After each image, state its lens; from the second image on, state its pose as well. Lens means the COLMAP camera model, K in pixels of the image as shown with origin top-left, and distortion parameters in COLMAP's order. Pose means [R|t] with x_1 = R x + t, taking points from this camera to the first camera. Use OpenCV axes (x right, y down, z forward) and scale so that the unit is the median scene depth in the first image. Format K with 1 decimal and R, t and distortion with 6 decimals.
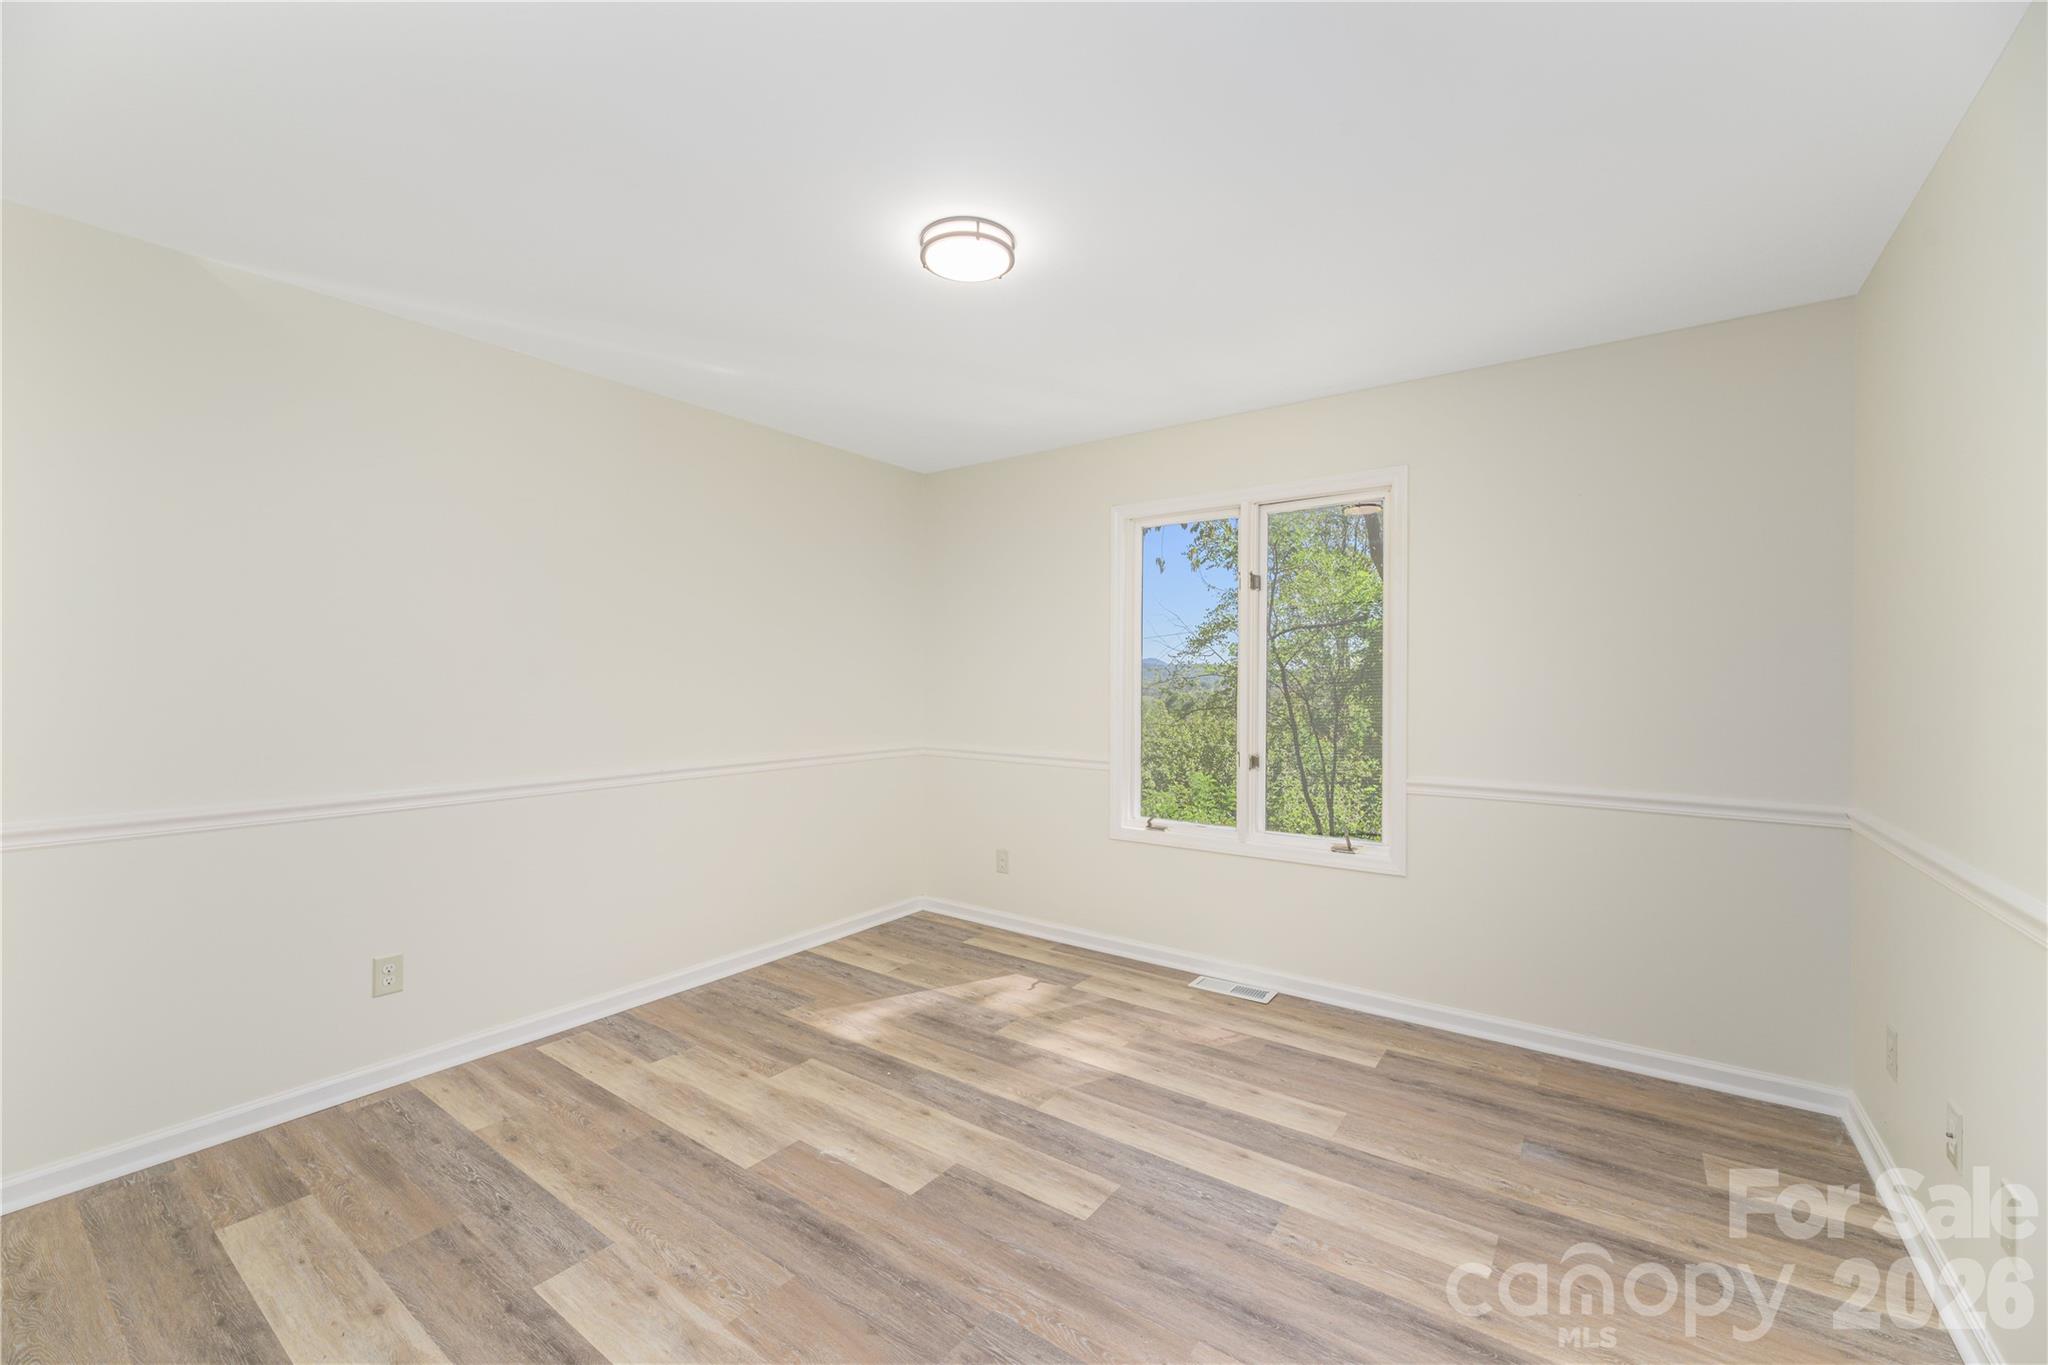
lens RADIAL K [[828.5, 0, 1025.4], [0, 828.5, 670.8], [0, 0, 1]] dist [0.002237, 0.000221]
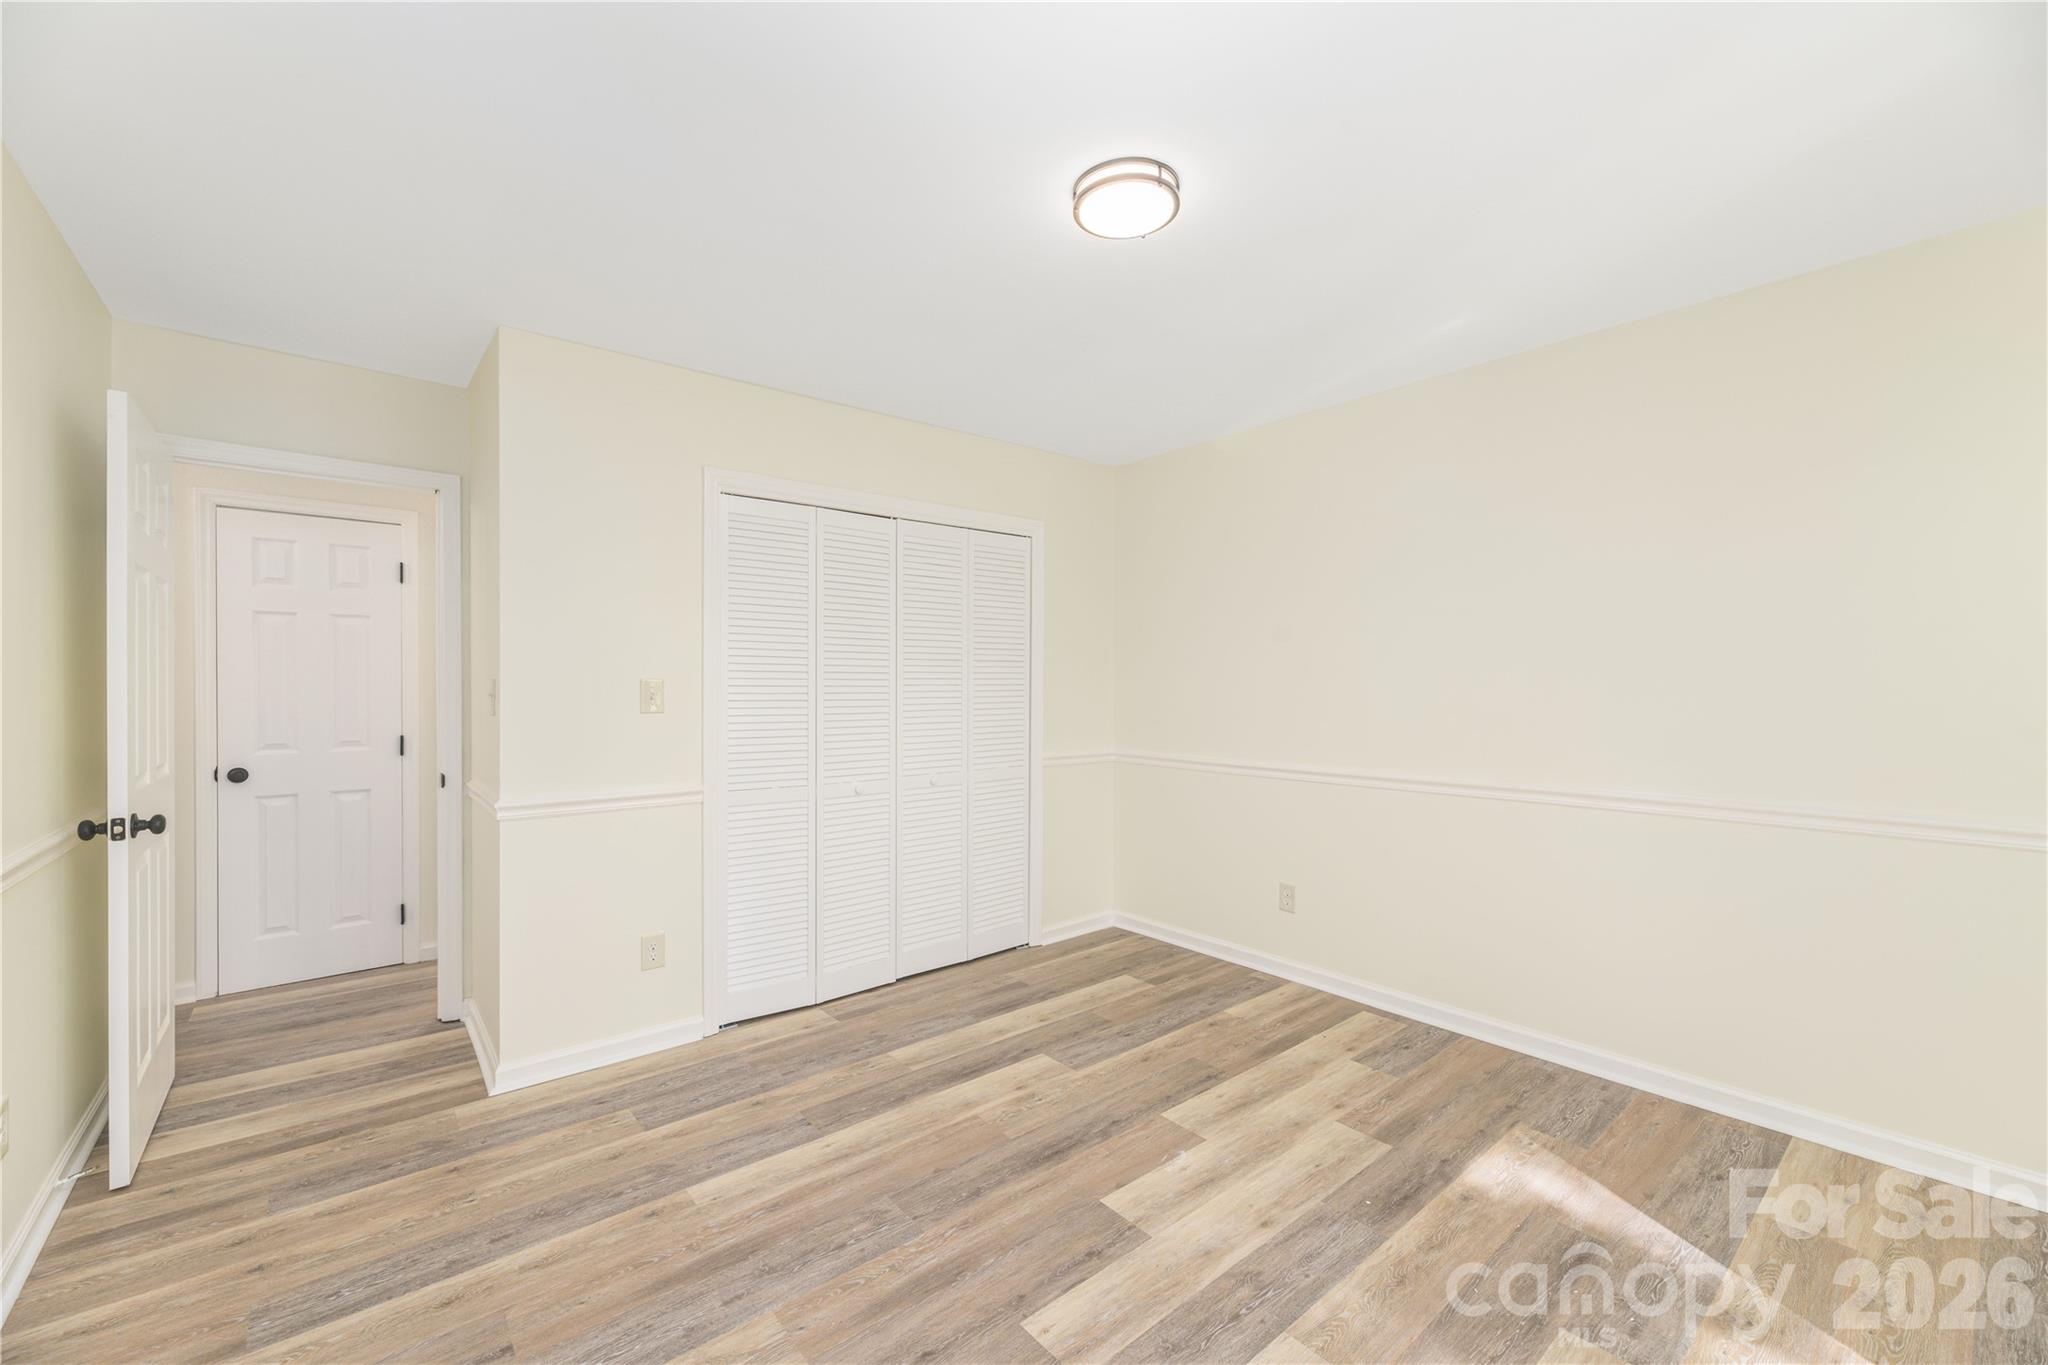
lens RADIAL K [[828.5, 0, 1026.9], [0, 828.5, 693.3], [0, 0, 1]] dist [0.002237, 0.000221]
pose [[-0.246450, 0.010325, -0.969100, 0.676210], [0.011642, 0.999903, 0.007693, 0.012112], [0.969086, -0.009386, -0.246546, 0.937779]]
